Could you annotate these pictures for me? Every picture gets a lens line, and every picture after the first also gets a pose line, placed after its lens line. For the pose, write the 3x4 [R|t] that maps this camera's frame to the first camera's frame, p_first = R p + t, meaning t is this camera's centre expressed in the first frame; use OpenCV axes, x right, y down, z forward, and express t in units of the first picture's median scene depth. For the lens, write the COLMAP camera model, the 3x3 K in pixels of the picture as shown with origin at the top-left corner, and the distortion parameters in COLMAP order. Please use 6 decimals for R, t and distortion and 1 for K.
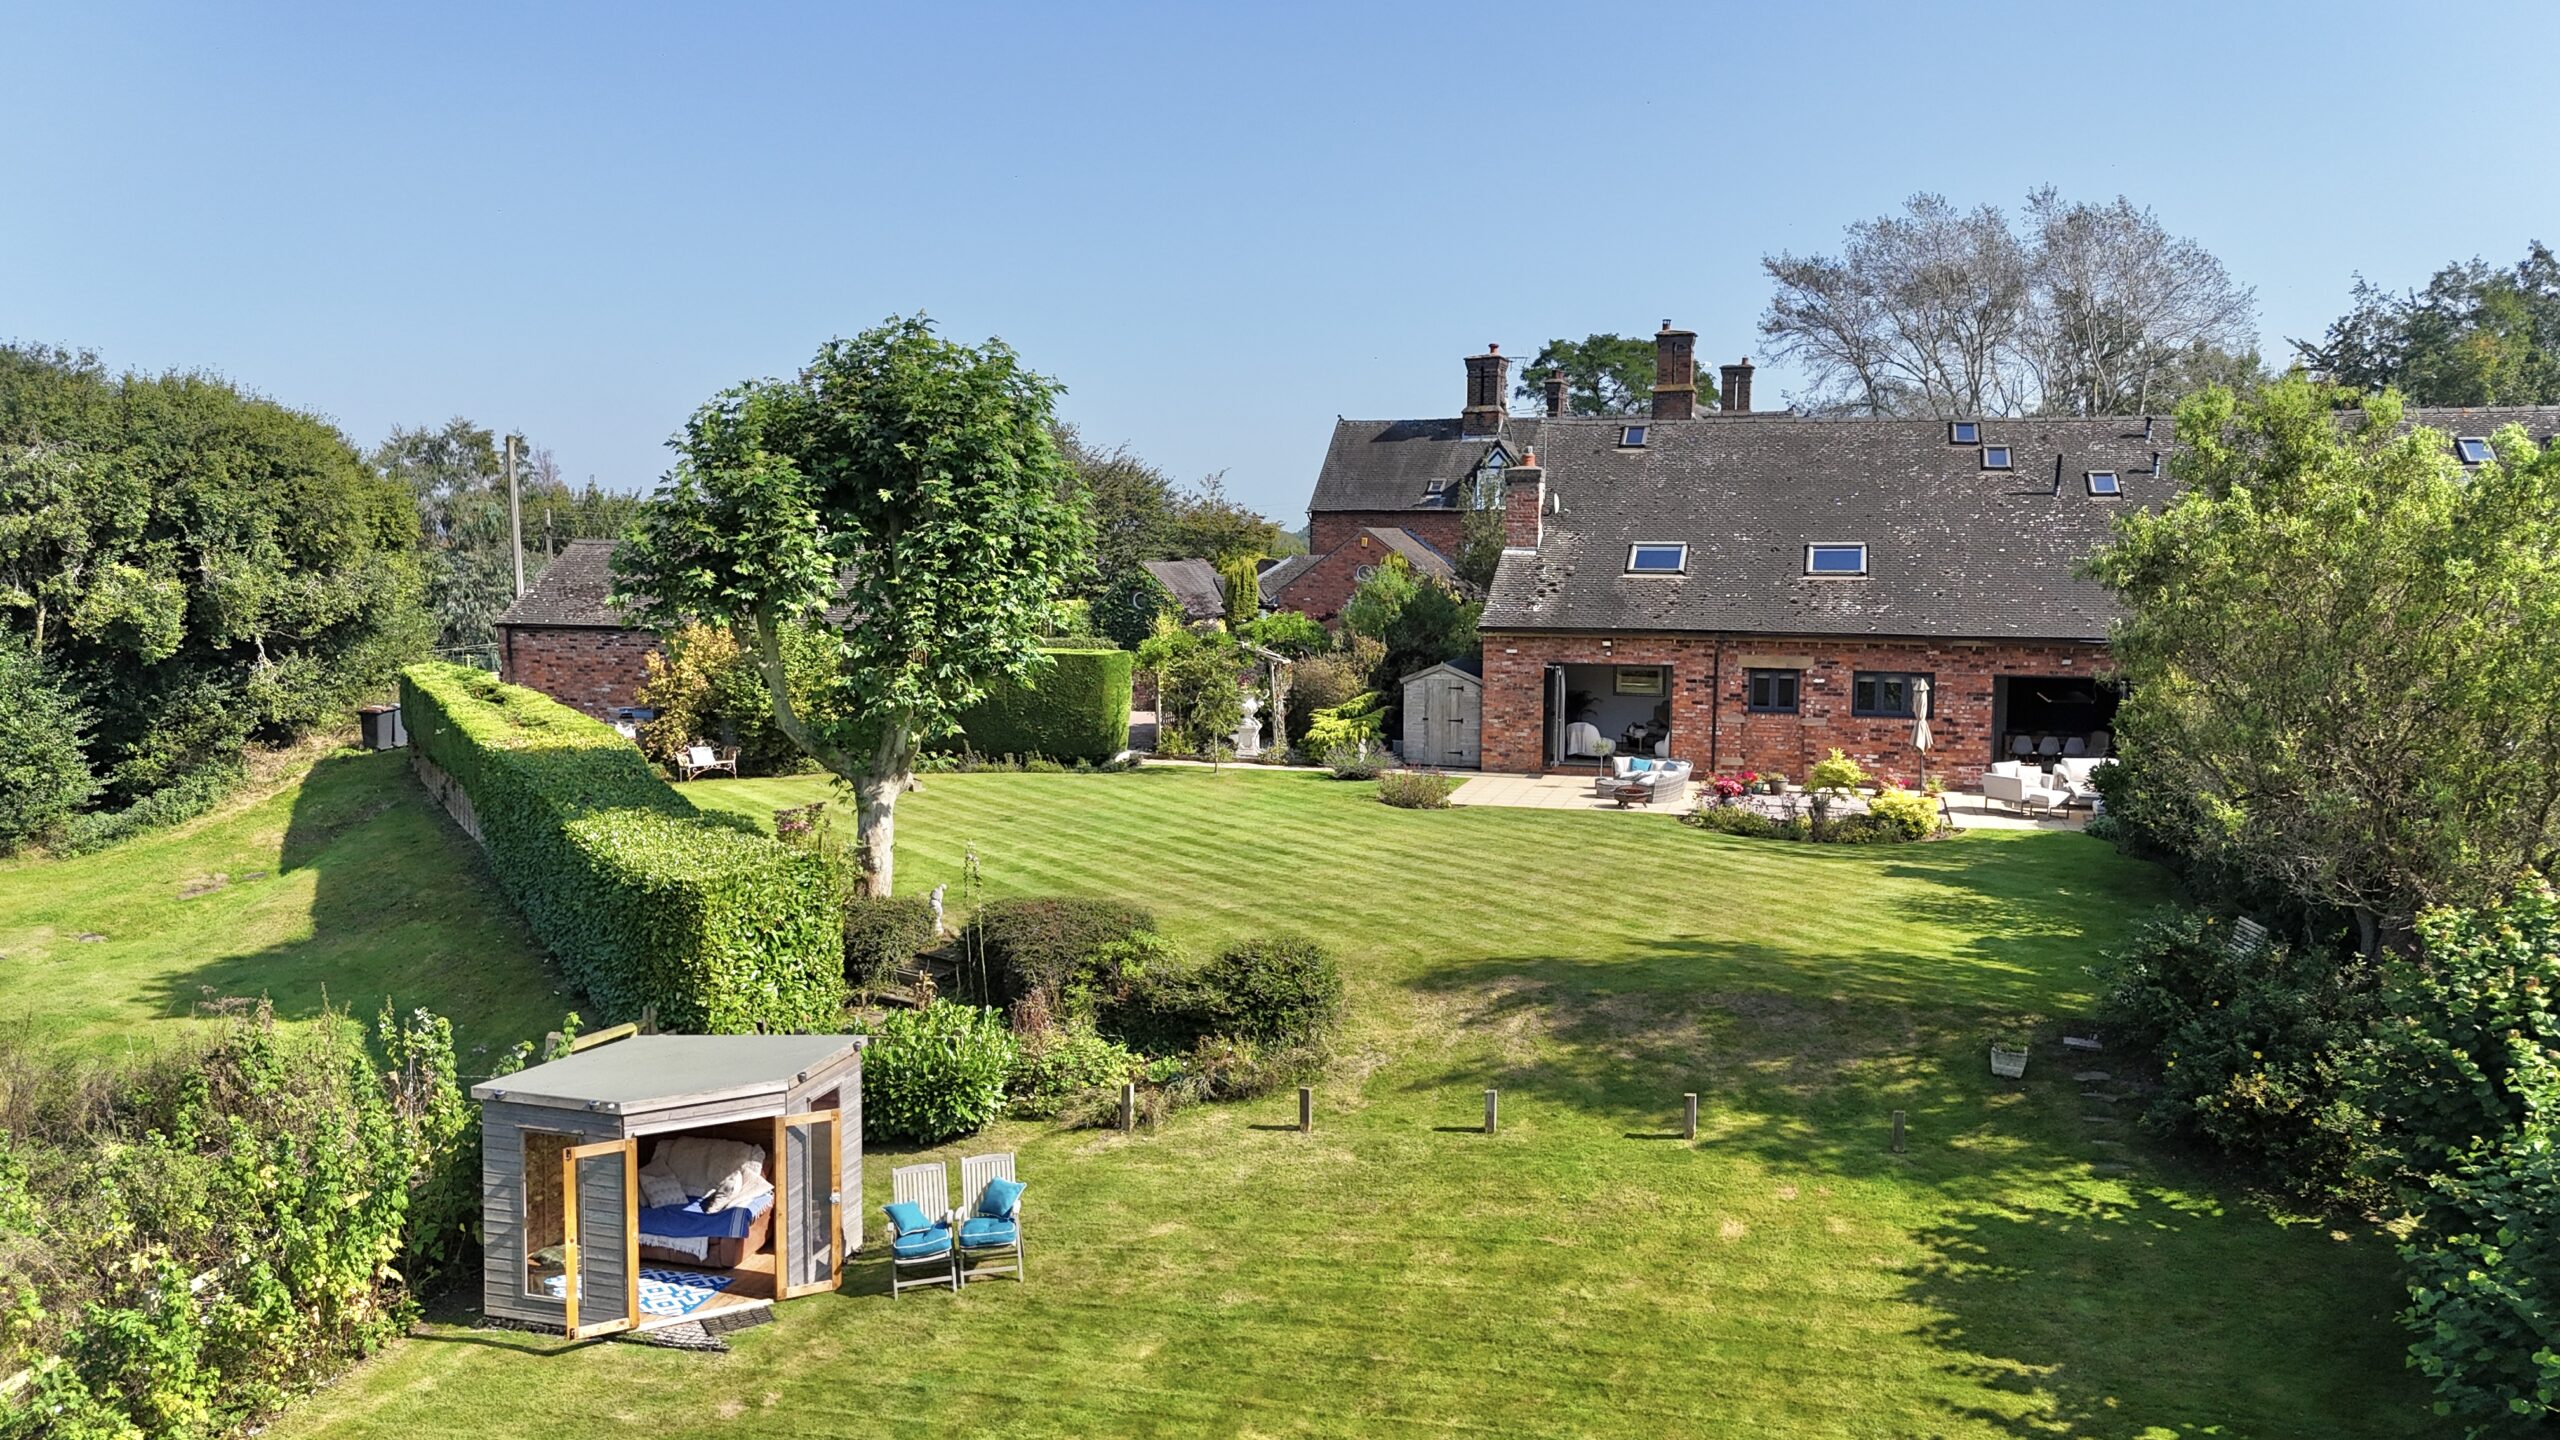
lens RADIAL K [[1928.0, 0, 1273.4], [0, 1928.0, 711.4], [0, 0, 1]] dist [0.061318, -0.036183]
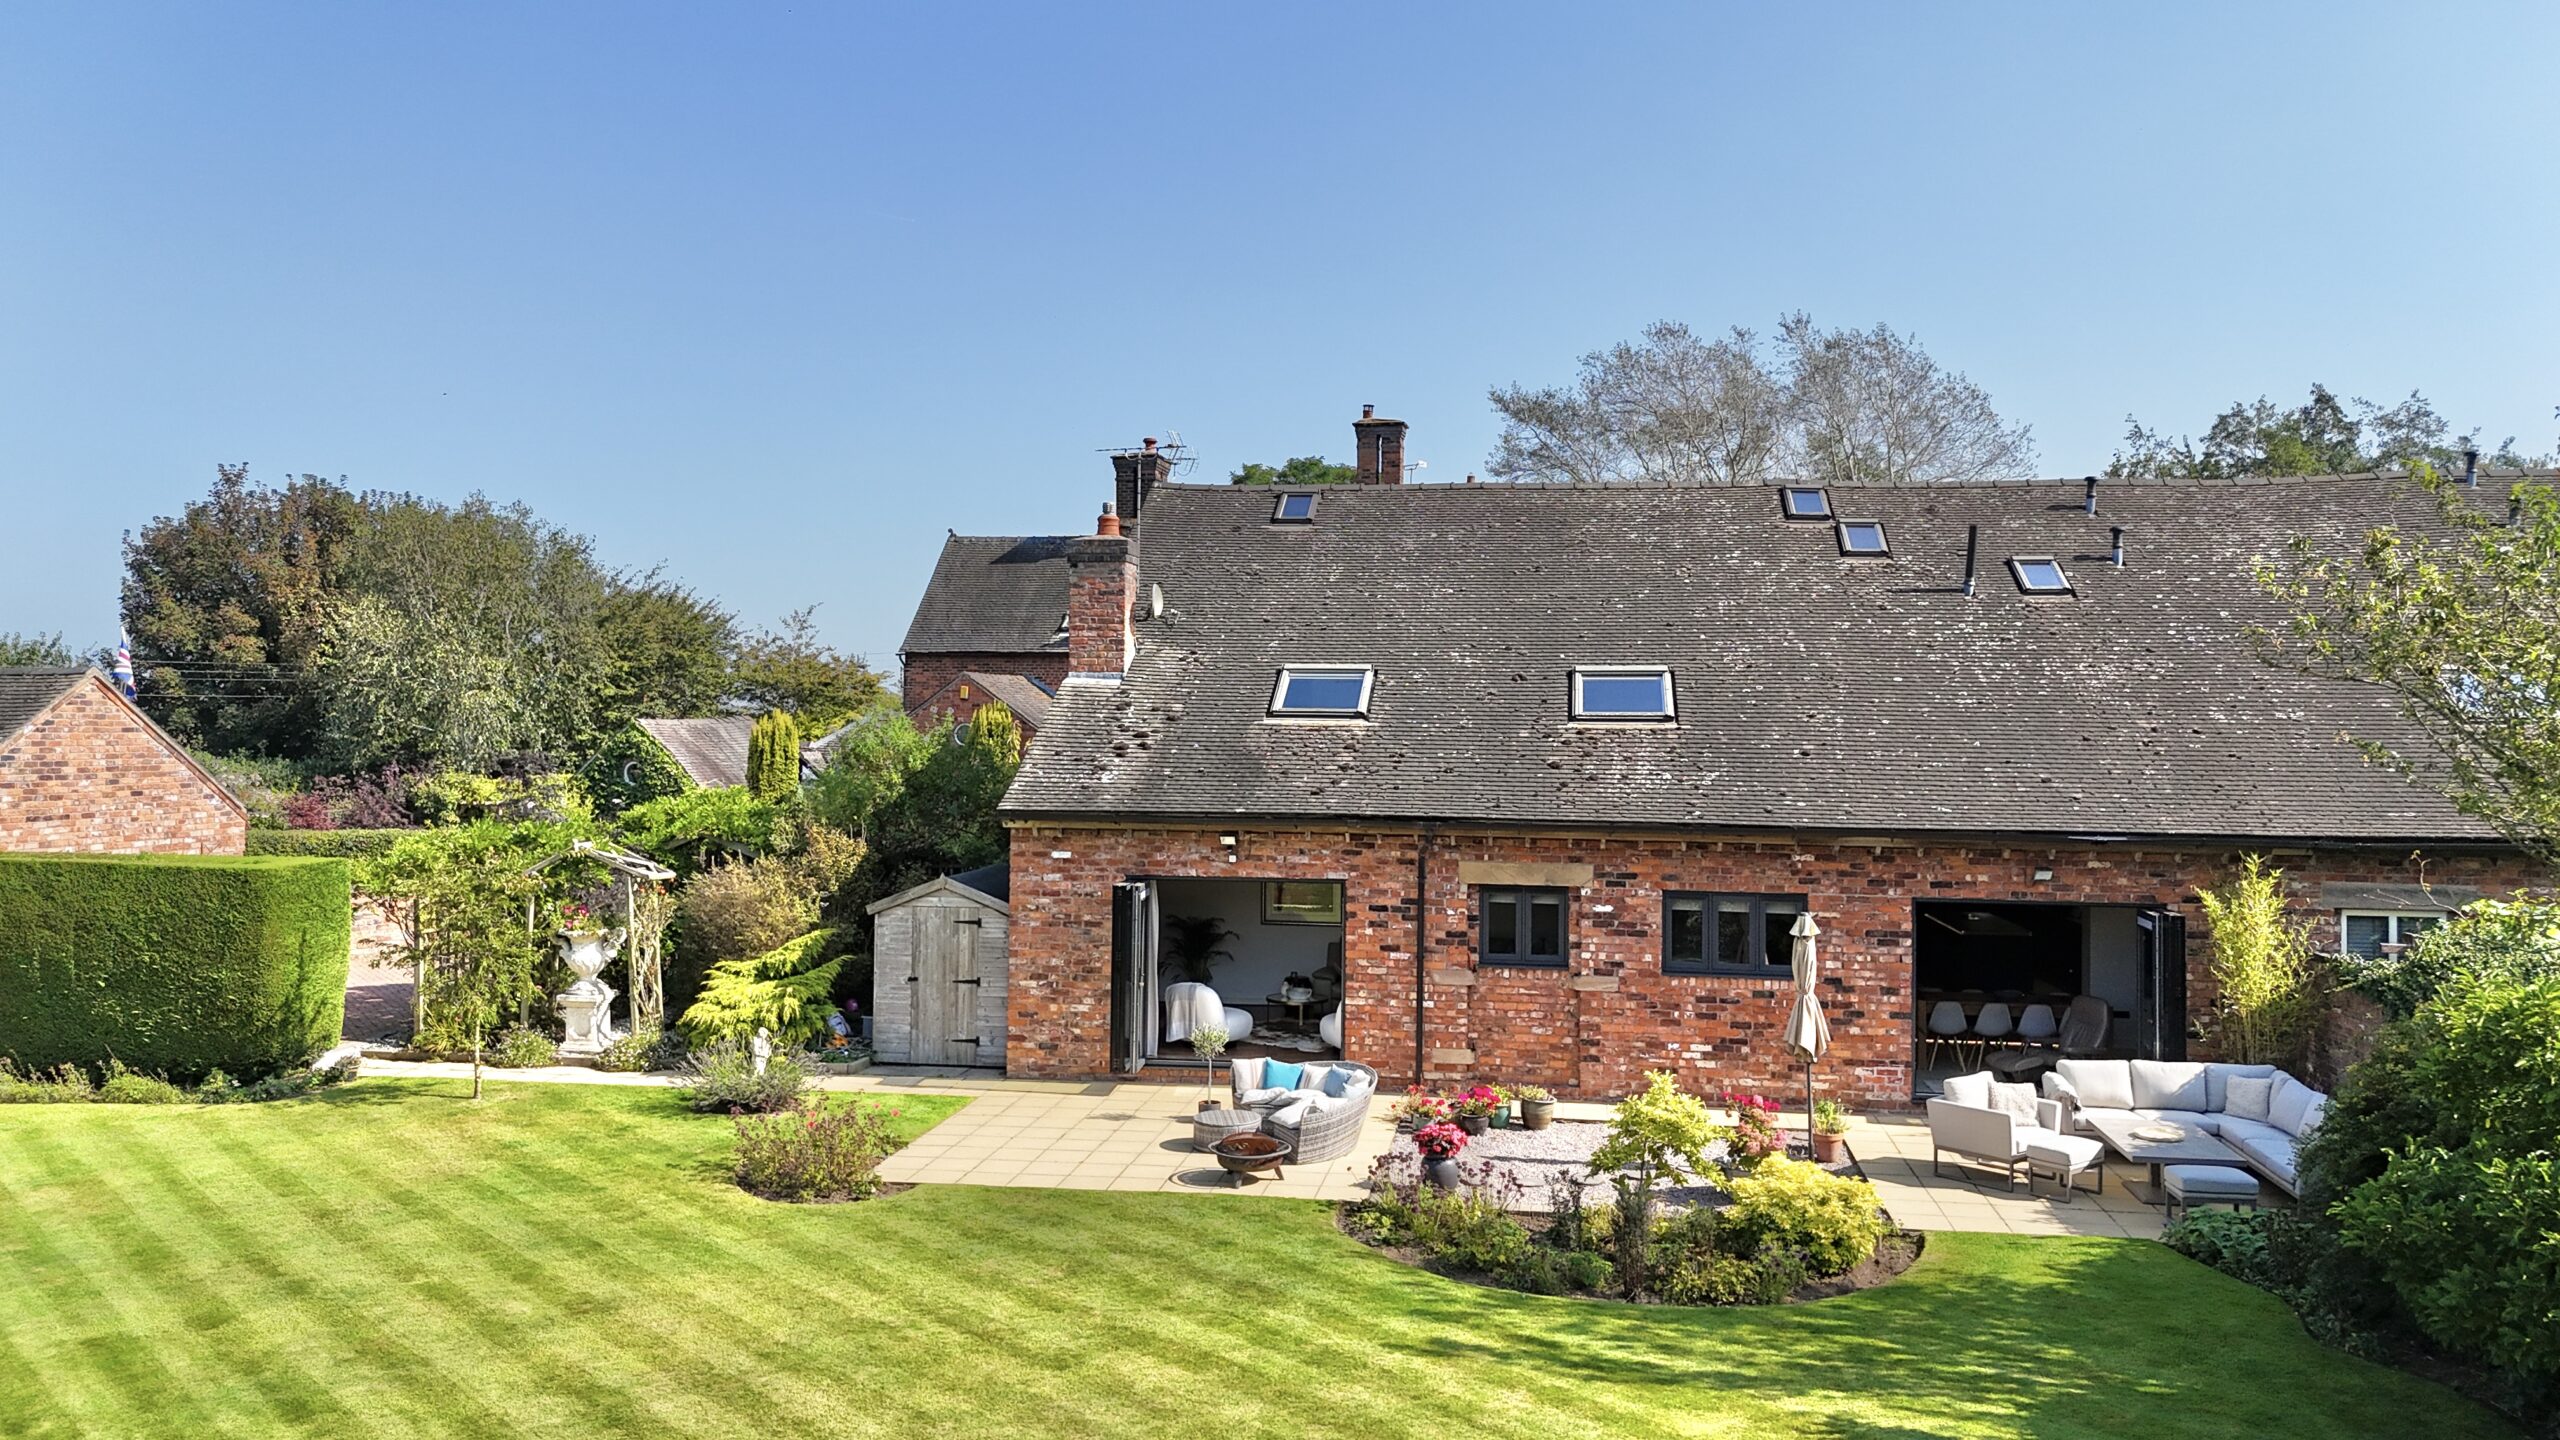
lens RADIAL K [[1928.0, 0, 1276.4], [0, 1928.0, 697.5], [0, 0, 1]] dist [0.061318, -0.036183]
pose [[0.991184, 0.005647, 0.132374, 0.109851], [0.007768, 0.994896, -0.100608, -0.019860], [-0.132267, 0.100749, 0.986081, 0.438194]]
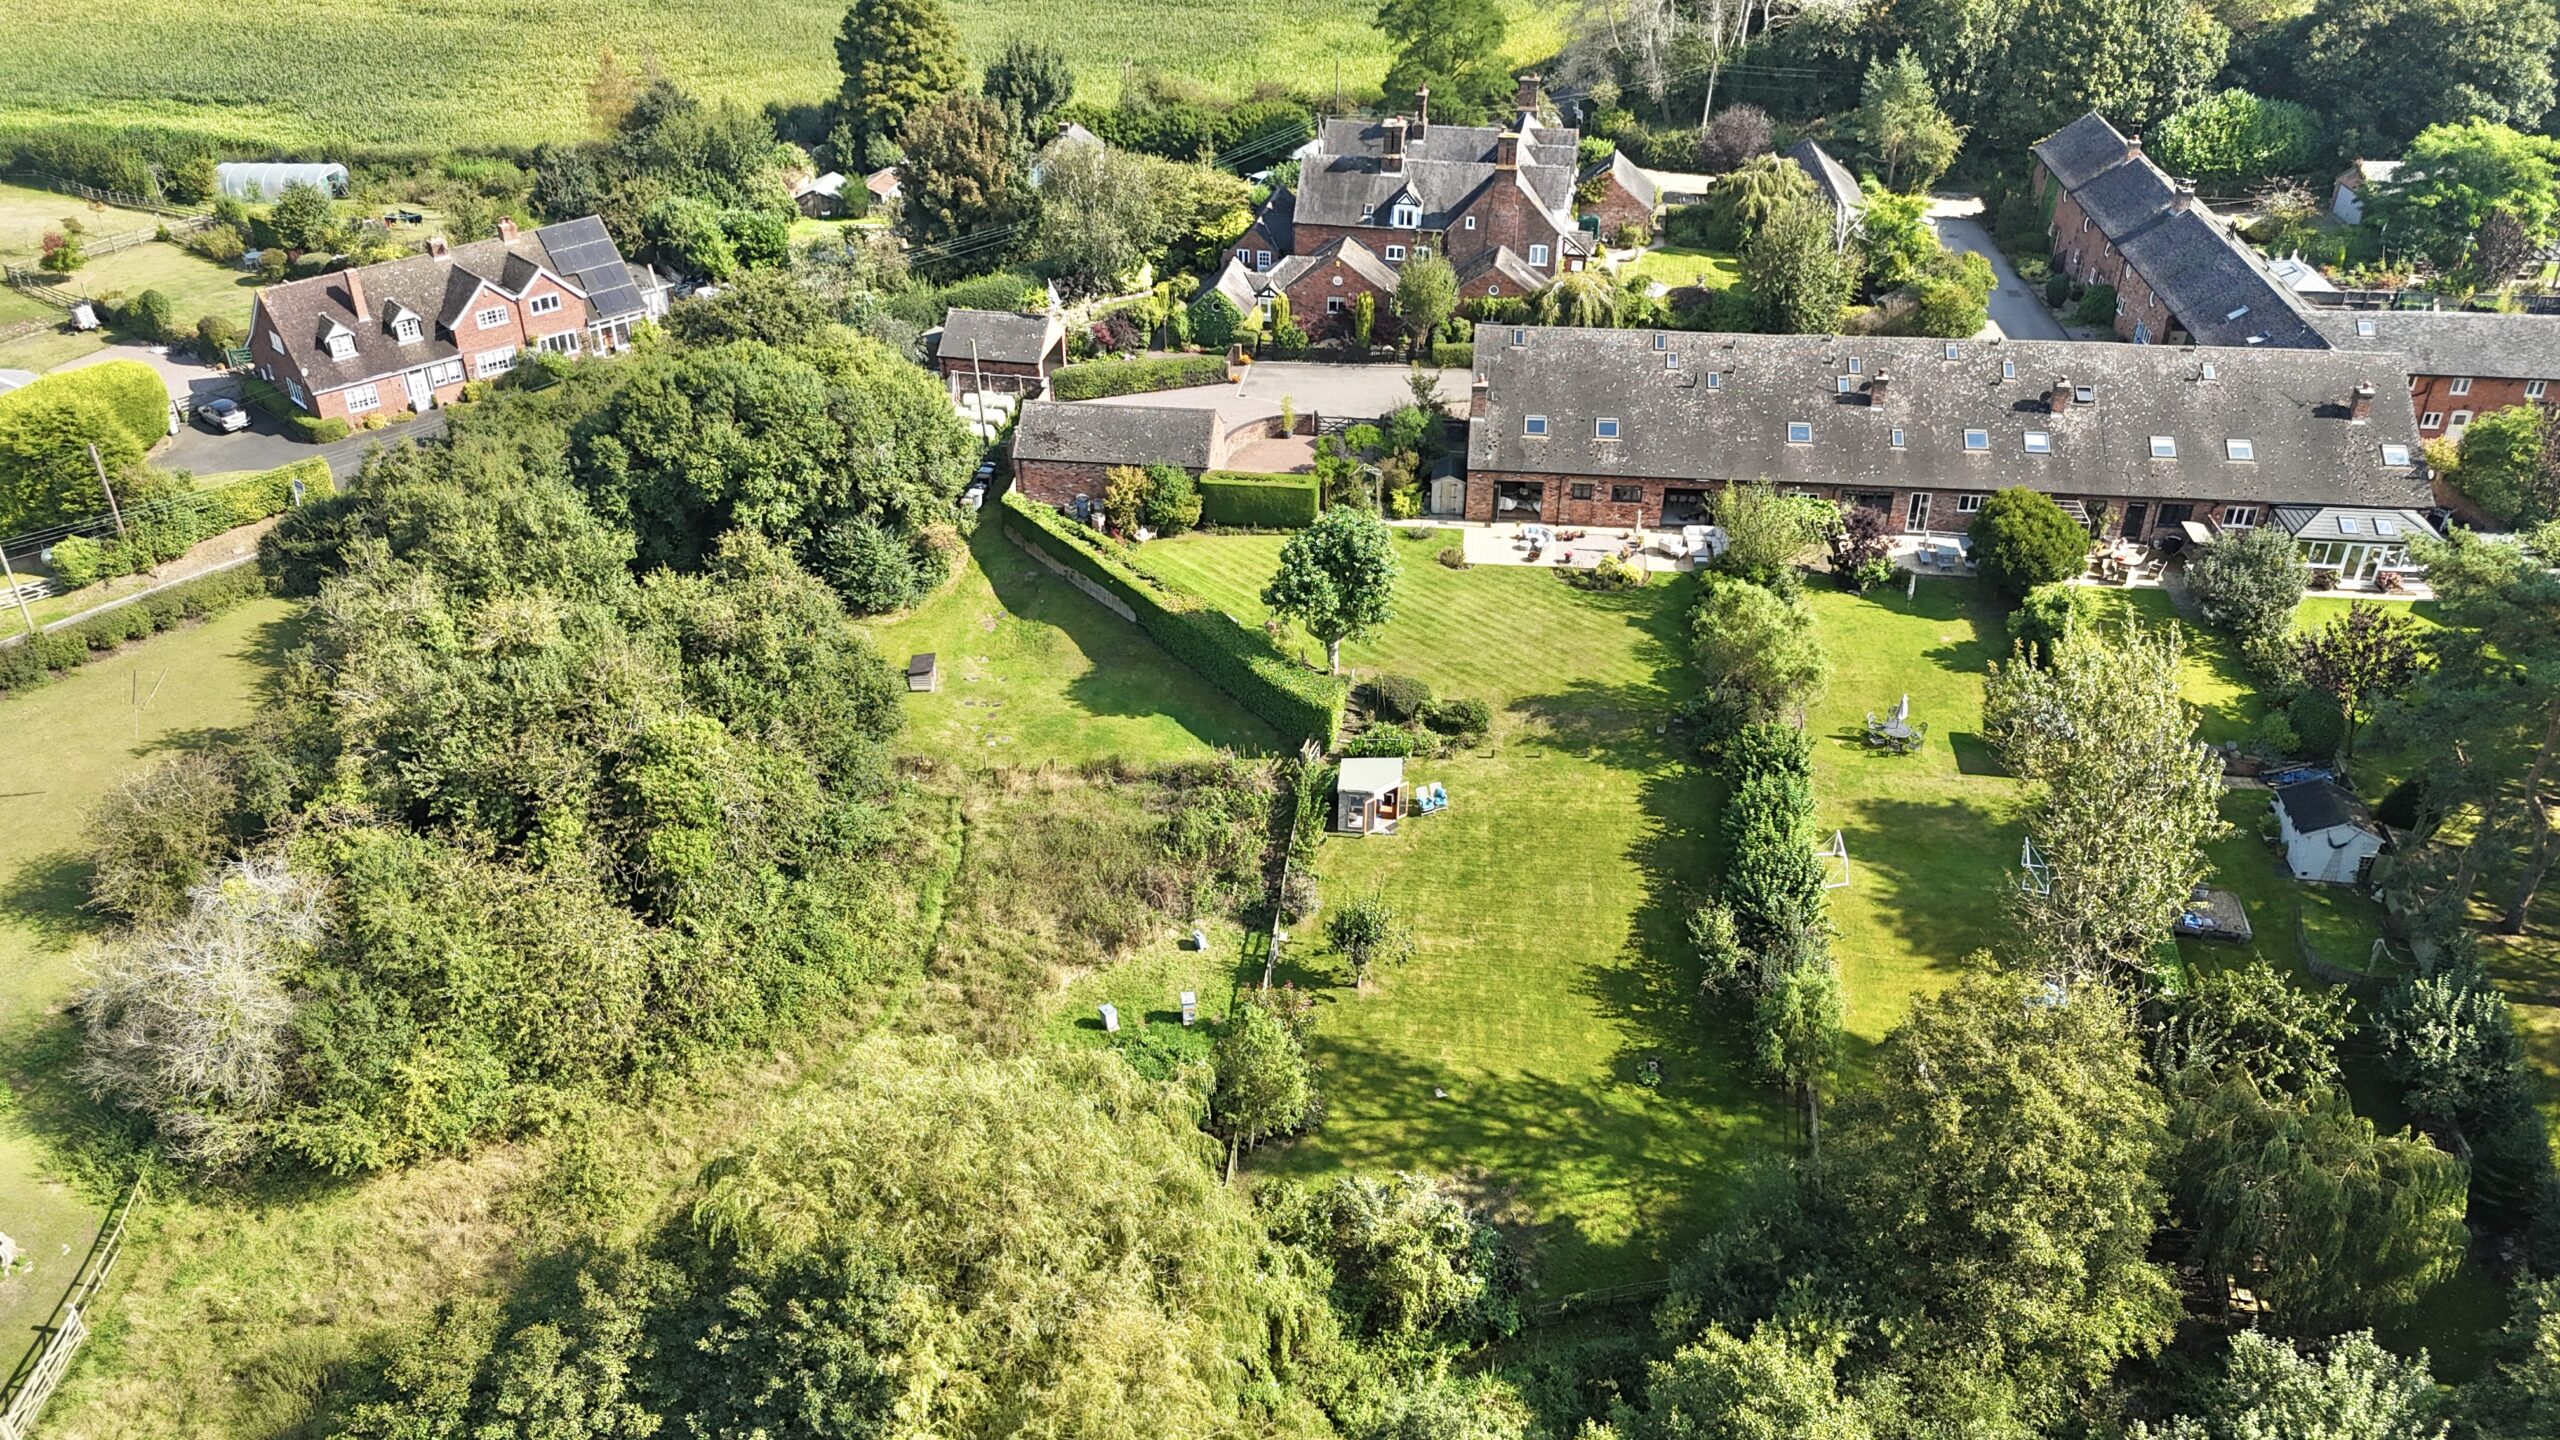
lens RADIAL K [[1928.0, 0, 1274.8], [0, 1928.0, 717.8], [0, 0, 1]] dist [0.061318, -0.036183]
pose [[0.983592, -0.099627, 0.150406, -0.525767], [0.019815, 0.888307, 0.458822, -0.877572], [-0.179318, -0.448313, 0.875706, -1.228329]]
